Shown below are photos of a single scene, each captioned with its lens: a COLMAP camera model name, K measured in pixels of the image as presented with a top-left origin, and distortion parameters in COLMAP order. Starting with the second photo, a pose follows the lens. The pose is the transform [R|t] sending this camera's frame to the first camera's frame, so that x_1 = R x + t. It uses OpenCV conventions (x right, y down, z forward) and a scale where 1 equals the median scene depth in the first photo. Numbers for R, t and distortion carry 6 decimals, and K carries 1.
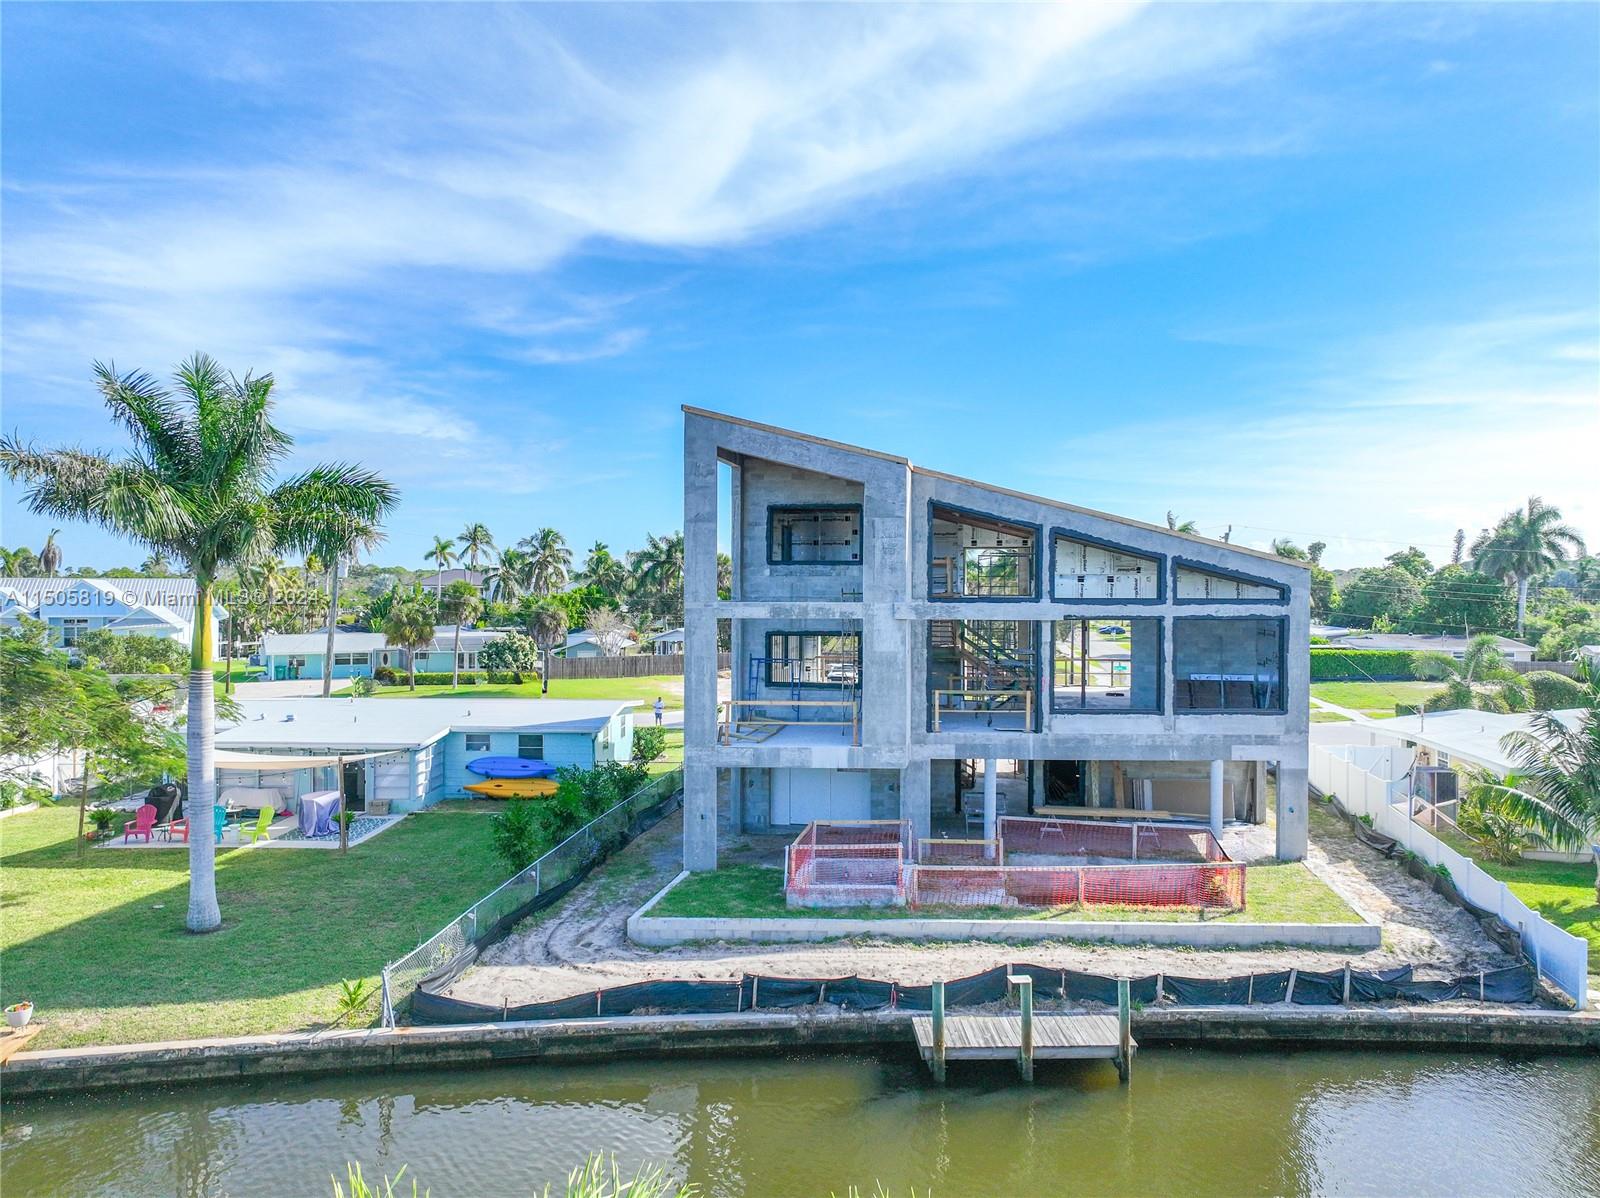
lens RADIAL K [[1134.8, 0, 800.0], [0, 1134.8, 599.0], [0, 0, 1]] dist [-0.000940, 0.020866]
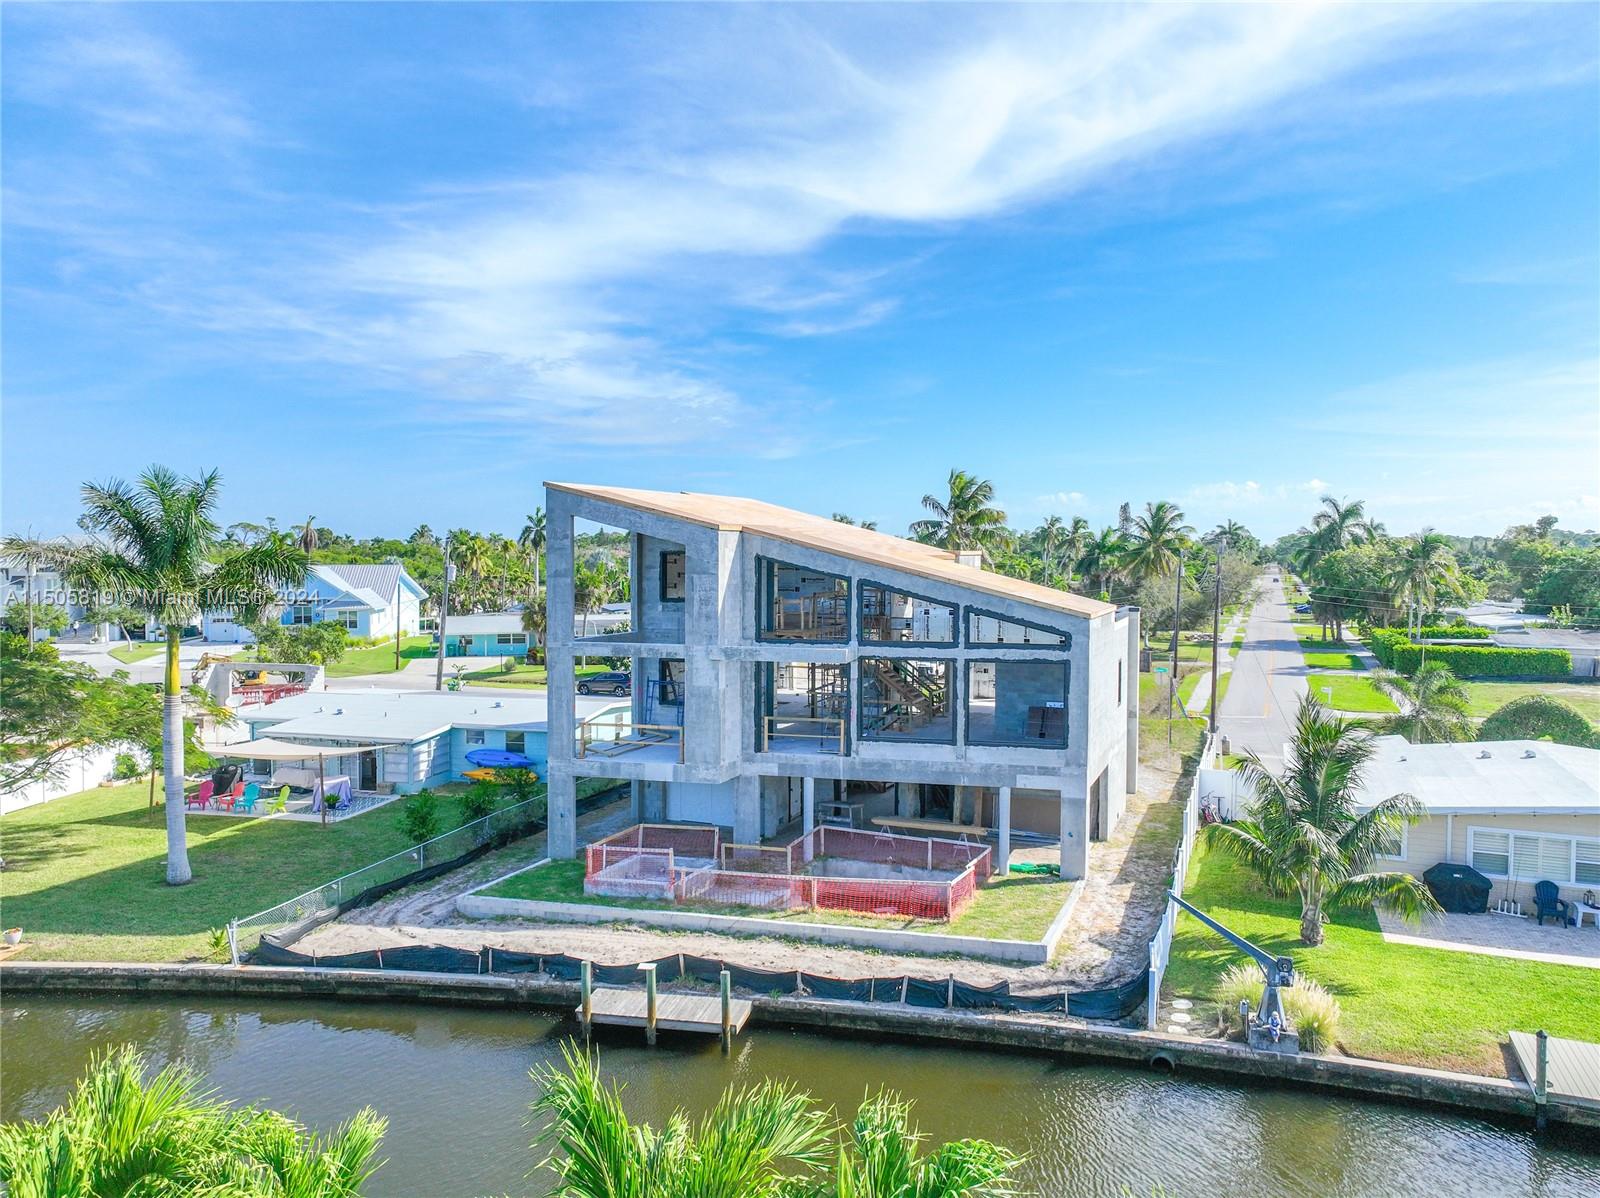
lens RADIAL K [[1134.8, 0, 800.0], [0, 1134.8, 599.0], [0, 0, 1]] dist [-0.000940, 0.020866]
pose [[0.975373, 0.009523, -0.220358, 0.438997], [-0.001779, 0.999375, 0.035314, -0.088112], [0.220557, -0.034052, 0.974780, -0.141252]]
